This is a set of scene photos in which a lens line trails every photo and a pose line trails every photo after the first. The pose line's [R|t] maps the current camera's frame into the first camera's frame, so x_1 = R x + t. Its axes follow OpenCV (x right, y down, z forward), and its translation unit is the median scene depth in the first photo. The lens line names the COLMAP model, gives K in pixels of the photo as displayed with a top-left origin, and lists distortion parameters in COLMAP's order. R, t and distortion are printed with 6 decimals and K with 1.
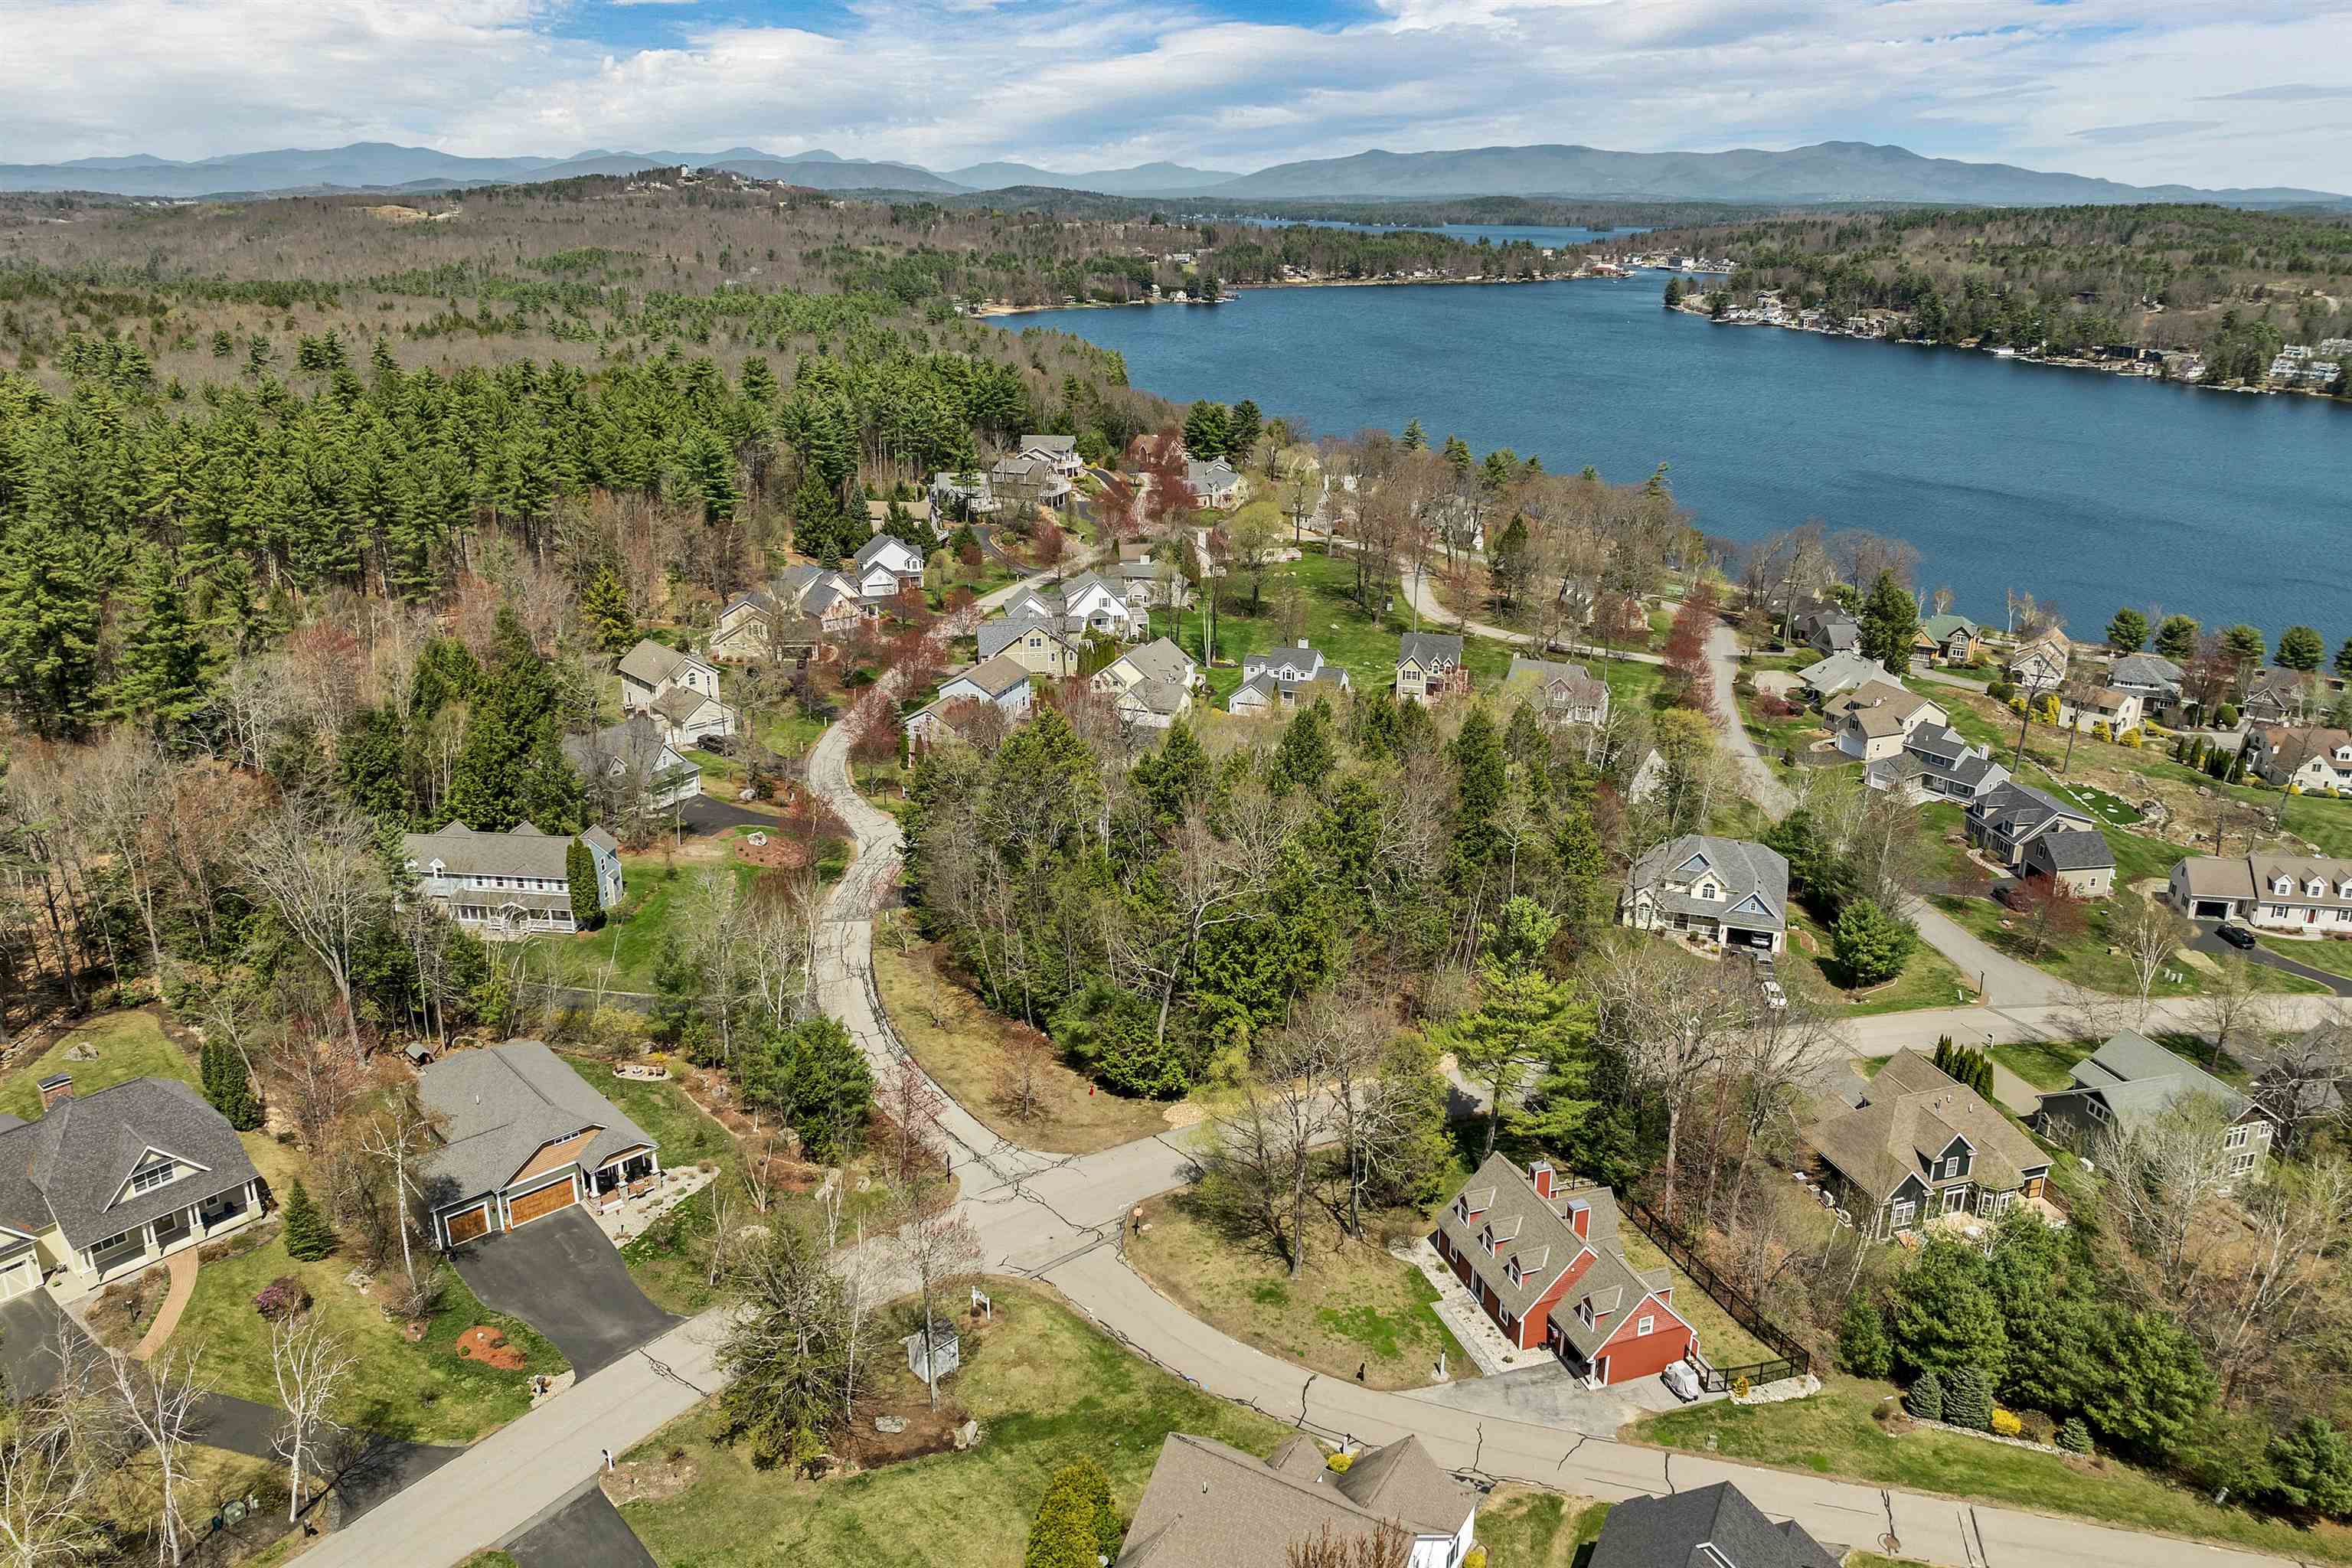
lens RADIAL K [[1692.1, 0, 1183.7], [0, 1692.1, 680.9], [0, 0, 1]] dist [-0.040817, 0.003707]
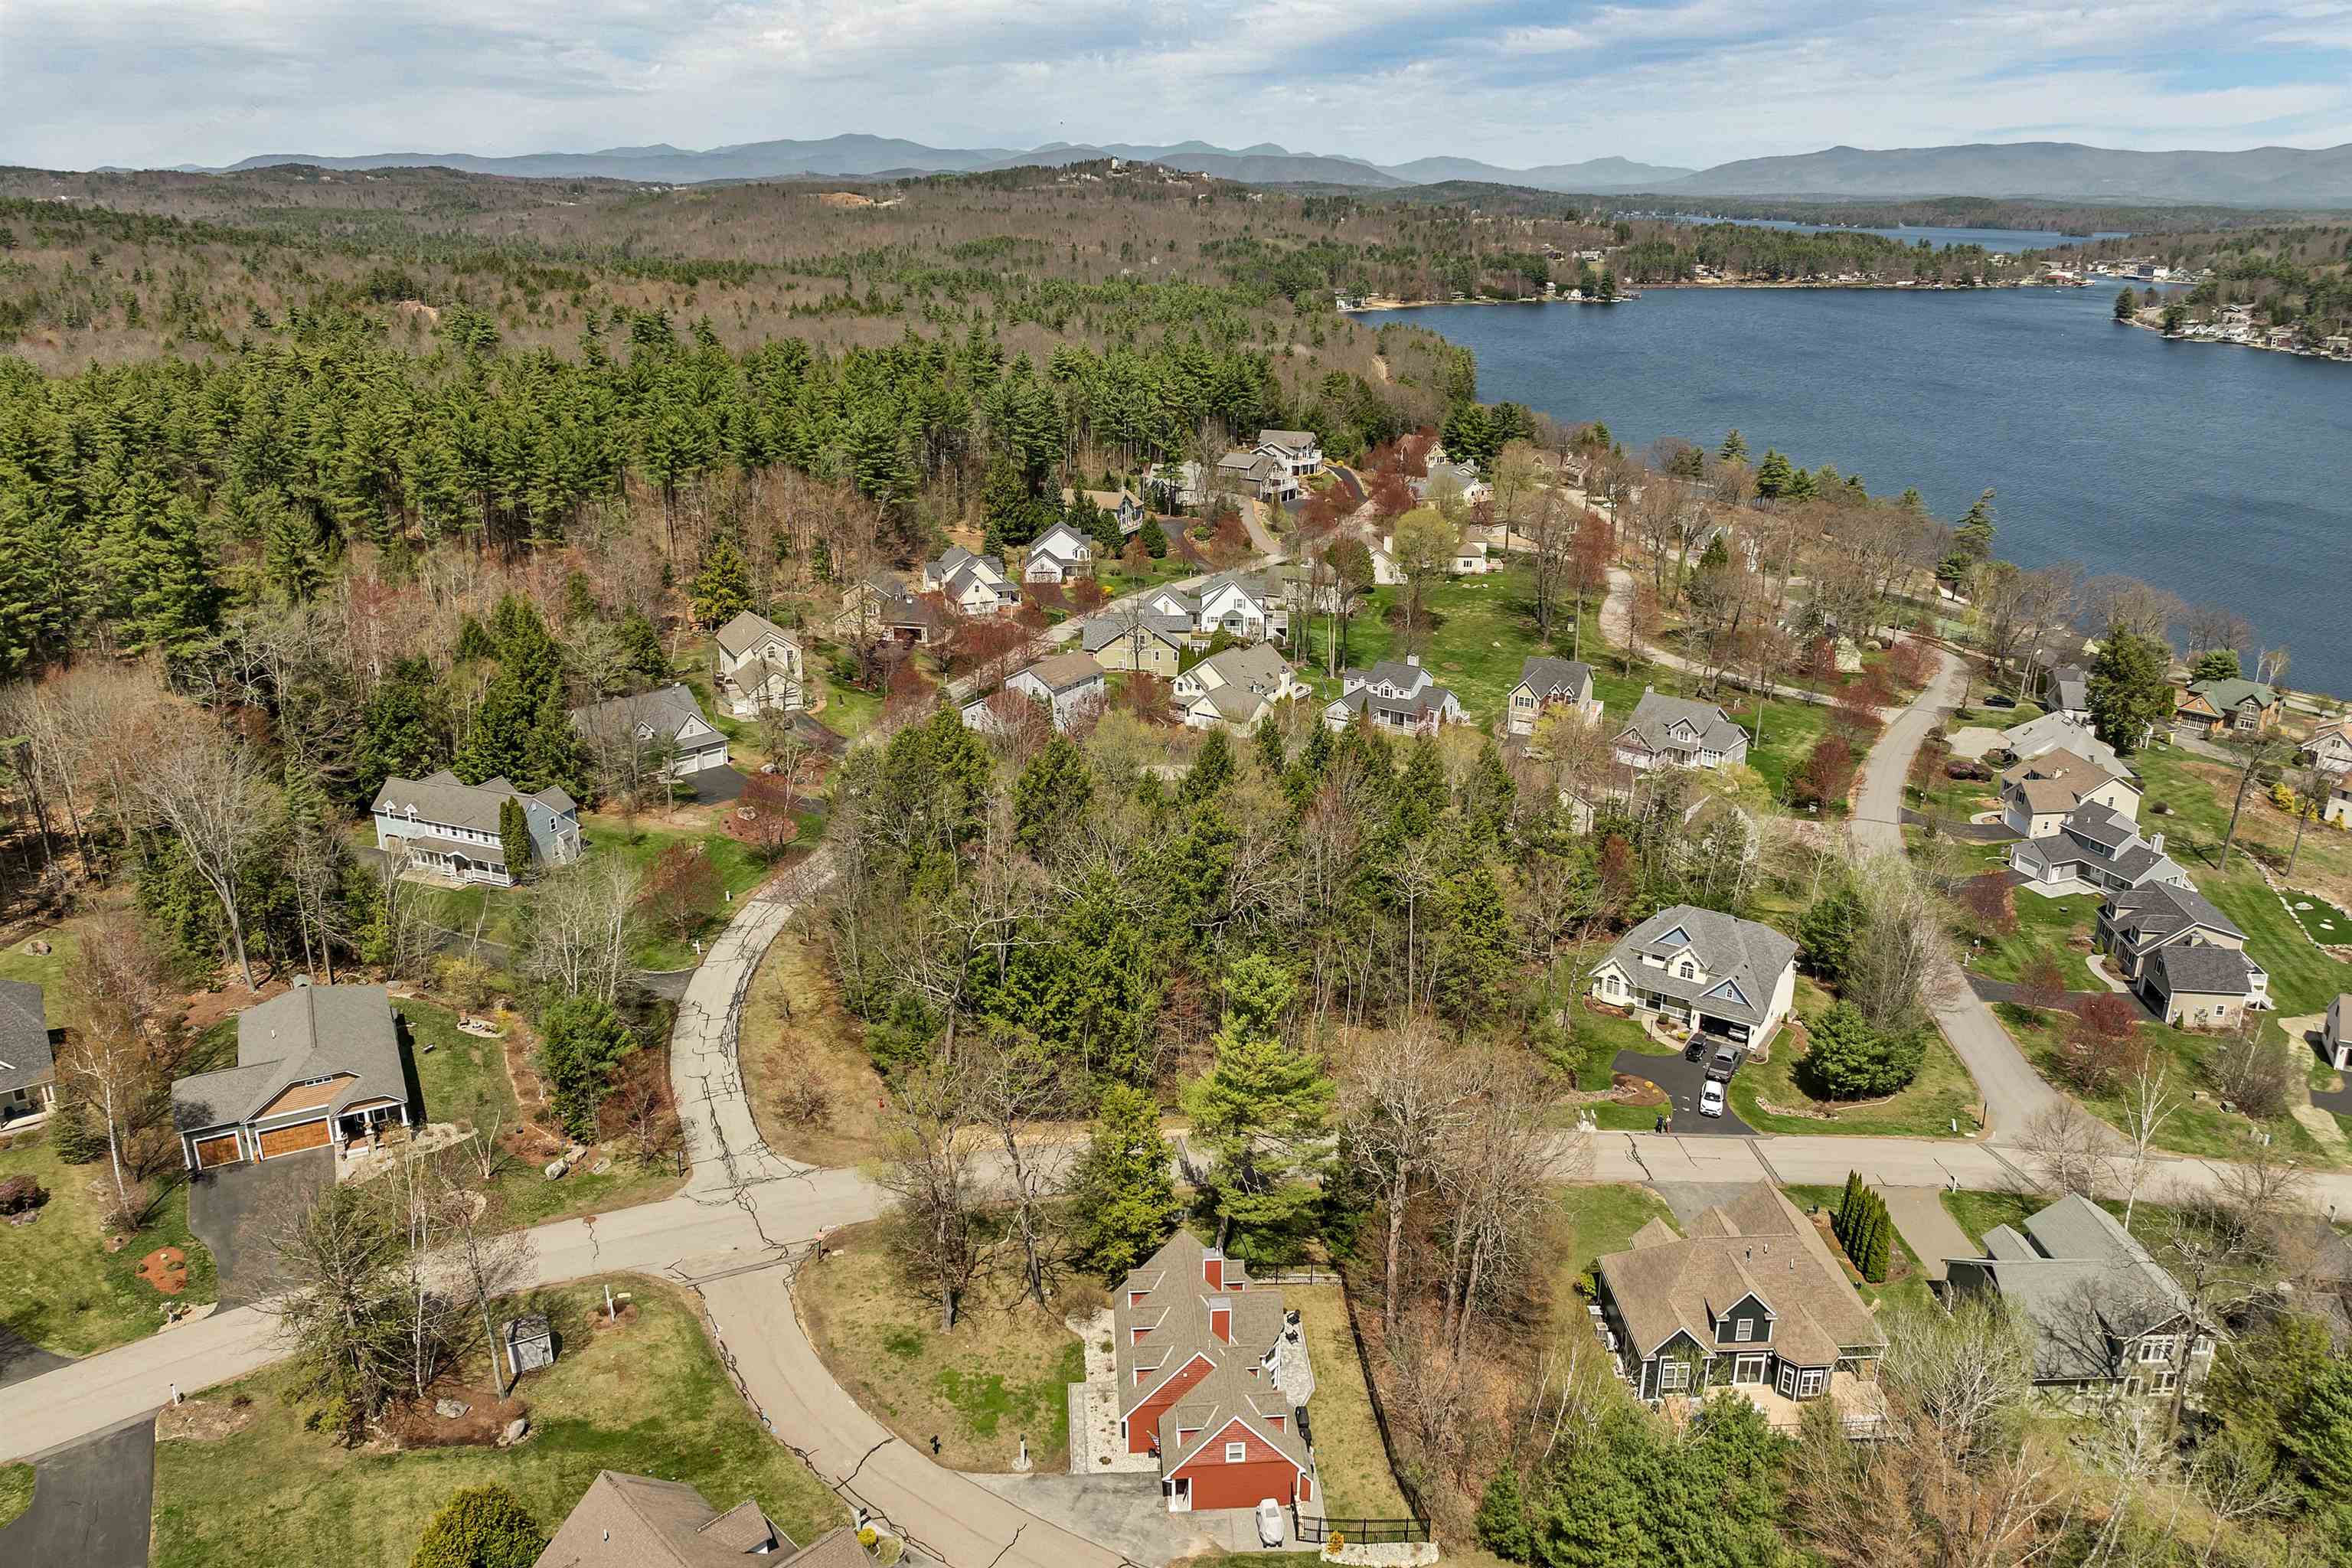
lens RADIAL K [[1692.1, 0, 1183.7], [0, 1692.1, 680.9], [0, 0, 1]] dist [-0.040817, 0.003707]
pose [[0.969179, 0.073181, -0.235238, 0.153904], [-0.072446, 0.997303, 0.011777, -0.011062], [0.235466, 0.005628, 0.971866, 0.046456]]
